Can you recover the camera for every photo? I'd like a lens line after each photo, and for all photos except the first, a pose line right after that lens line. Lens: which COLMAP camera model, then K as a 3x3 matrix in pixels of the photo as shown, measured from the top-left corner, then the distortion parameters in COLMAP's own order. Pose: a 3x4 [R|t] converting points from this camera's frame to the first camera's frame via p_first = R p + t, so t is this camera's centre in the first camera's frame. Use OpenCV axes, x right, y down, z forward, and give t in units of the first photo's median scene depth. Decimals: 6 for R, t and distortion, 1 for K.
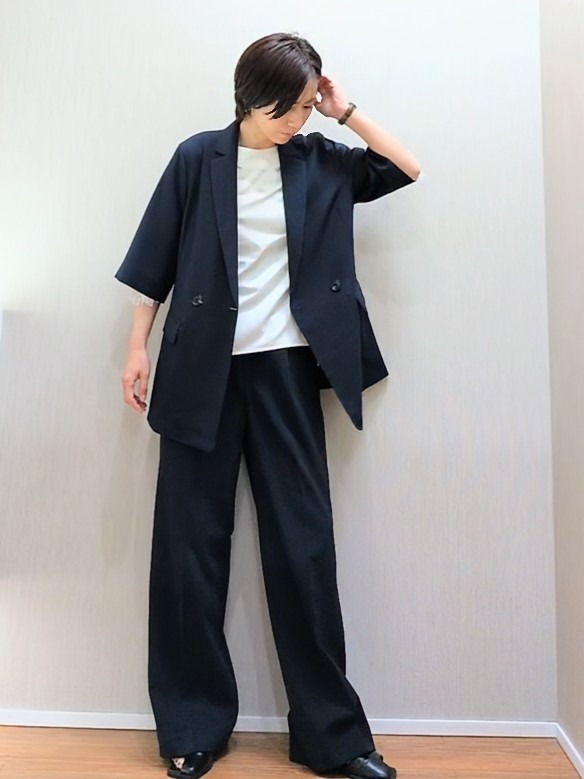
lens RADIAL K [[545.0, 0, 294.8], [0, 545.0, 389.6], [0, 0, 1]] dist [-0.012843, 0.006888]
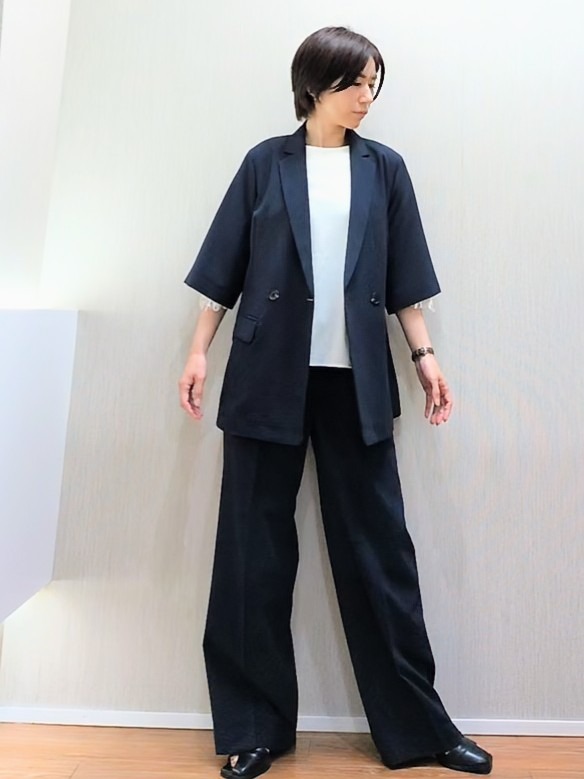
lens RADIAL K [[545.0, 0, 251.5], [0, 545.0, 388.9], [0, 0, 1]] dist [-0.012843, 0.006888]
pose [[0.999991, 0.003048, 0.003019, -0.223403], [-0.003056, 0.999992, 0.002697, -0.004477], [-0.003011, -0.002706, 0.999992, 0.000606]]
